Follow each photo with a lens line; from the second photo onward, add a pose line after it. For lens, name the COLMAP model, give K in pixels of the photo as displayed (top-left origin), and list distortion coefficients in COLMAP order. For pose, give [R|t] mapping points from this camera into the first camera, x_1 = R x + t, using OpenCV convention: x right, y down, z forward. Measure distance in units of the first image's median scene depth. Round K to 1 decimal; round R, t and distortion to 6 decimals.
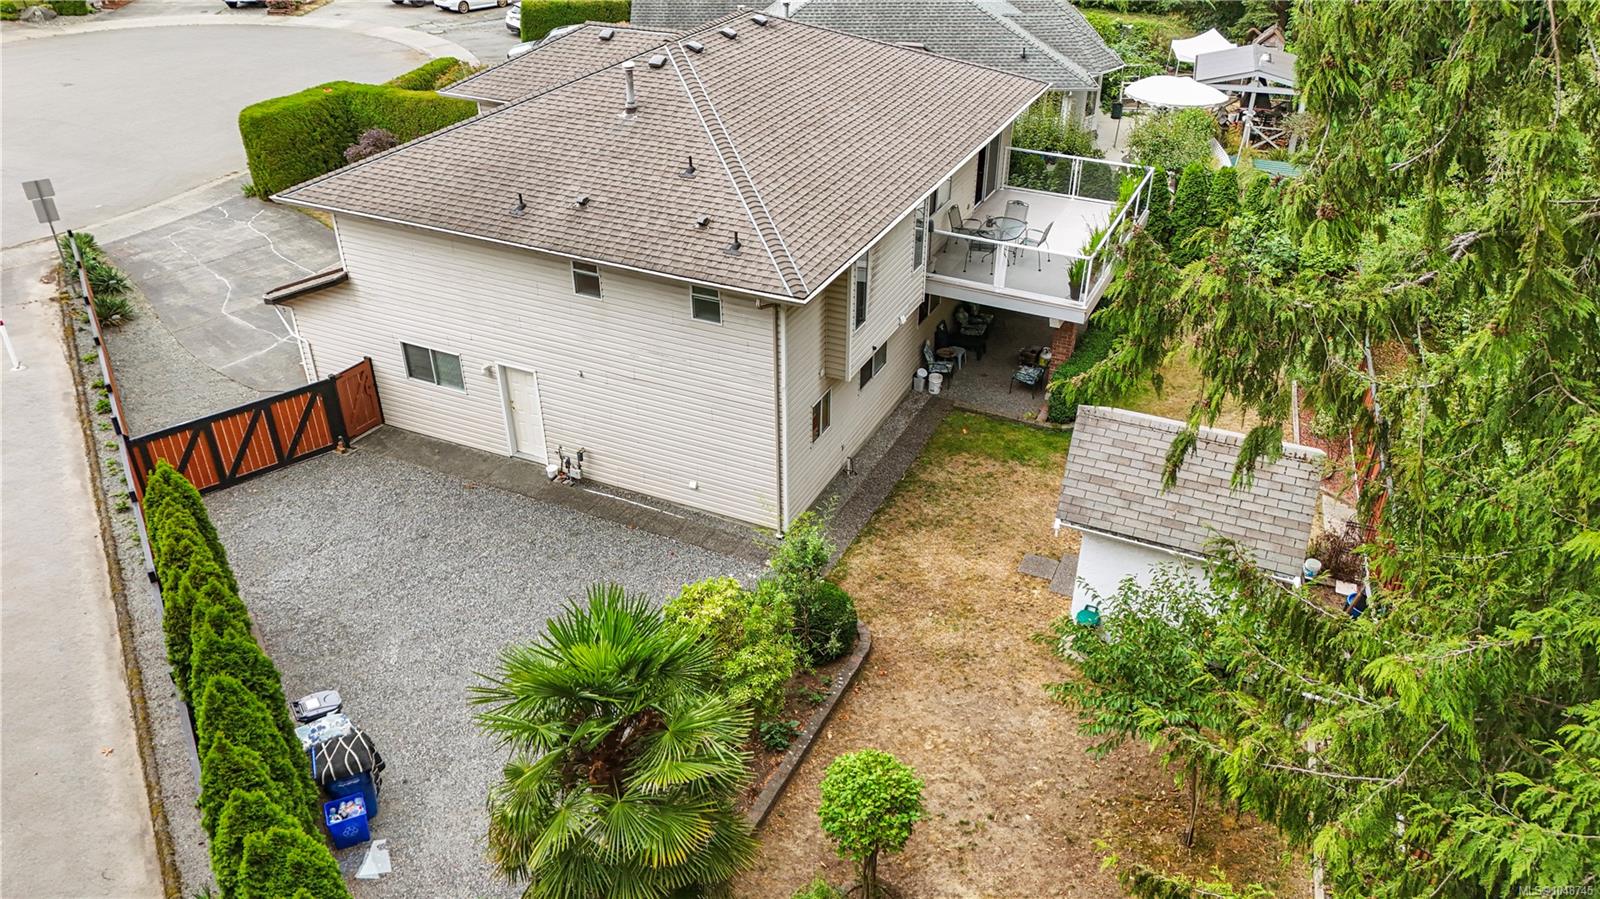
lens RADIAL K [[1161.3, 0, 796.5], [0, 1161.3, 451.6], [0, 0, 1]] dist [0.084318, -0.053501]
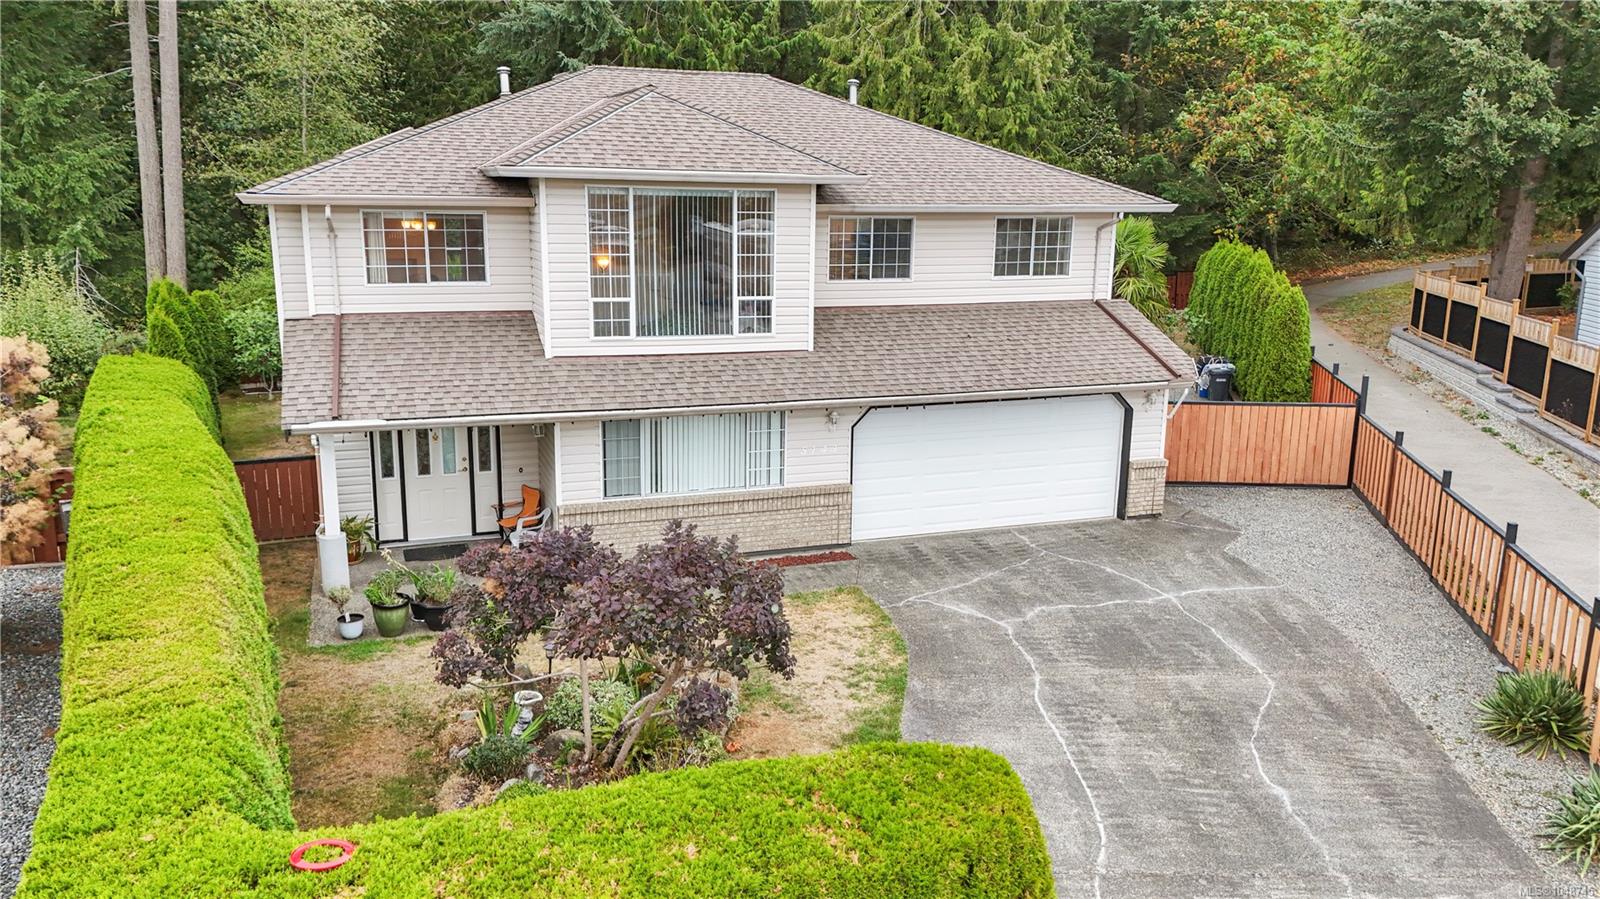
lens RADIAL K [[1163.8, 0, 796.2], [0, 1163.8, 444.1], [0, 0, 1]] dist [0.110808, -0.106912]
pose [[-0.714384, -0.152096, 0.683024, -0.902430], [0.357838, 0.759406, 0.543373, -0.685508], [-0.601338, 0.632589, -0.488082, 1.766384]]
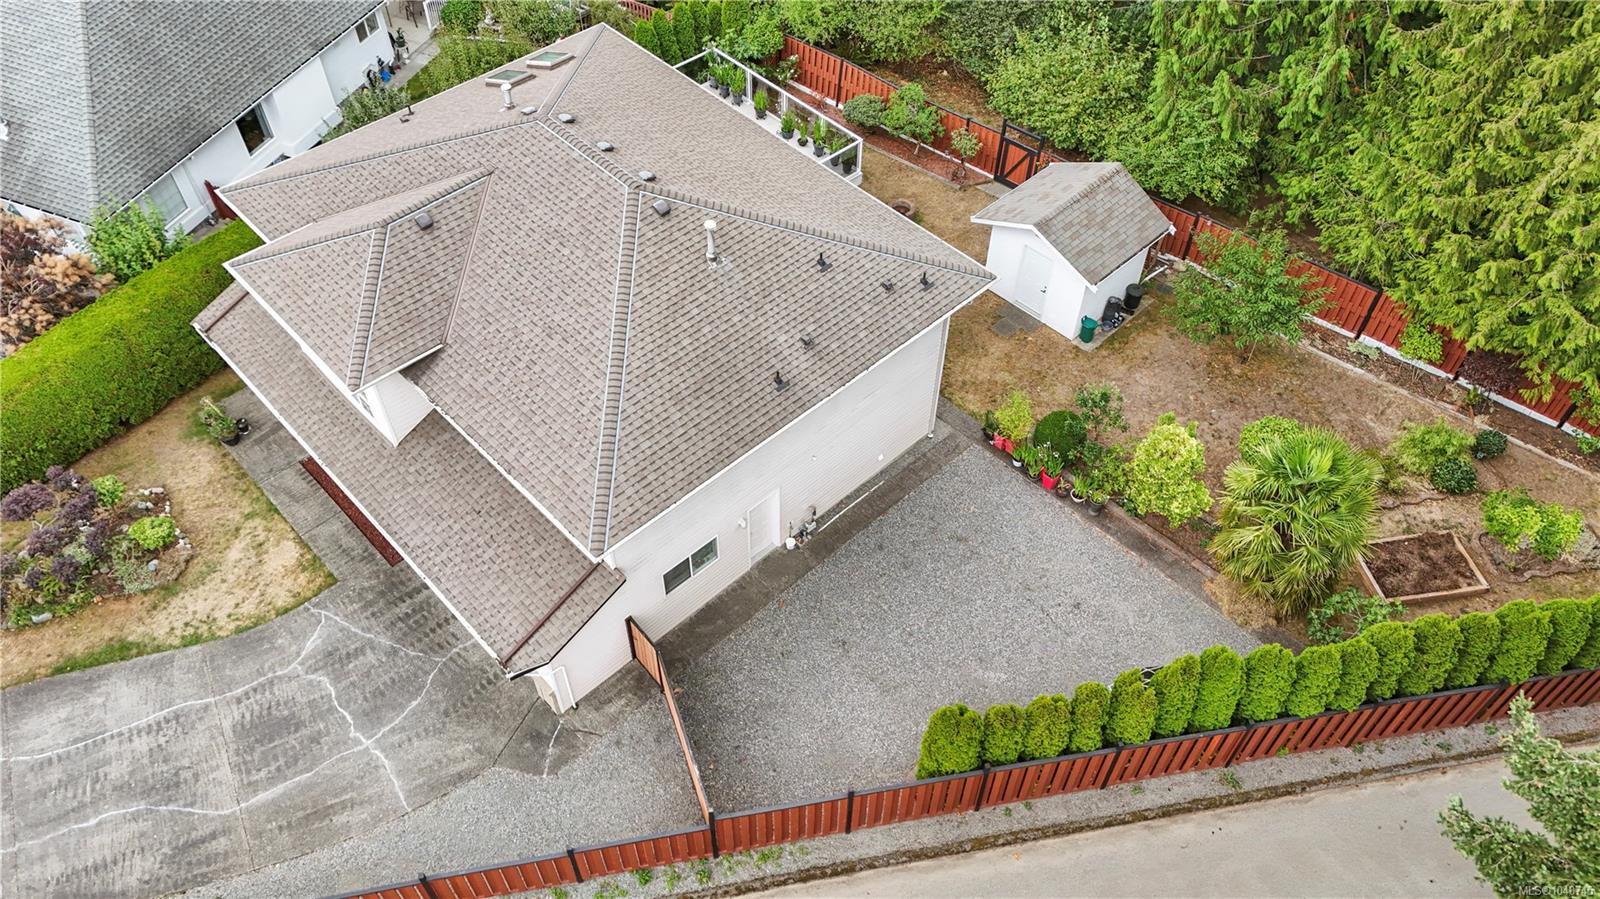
lens RADIAL K [[1161.3, 0, 796.5], [0, 1161.3, 451.6], [0, 0, 1]] dist [0.084318, -0.053501]
pose [[0.356939, -0.706928, 0.610612, -0.915341], [0.479582, 0.699629, 0.529641, -0.710468], [-0.801620, 0.103789, 0.588755, 0.319924]]
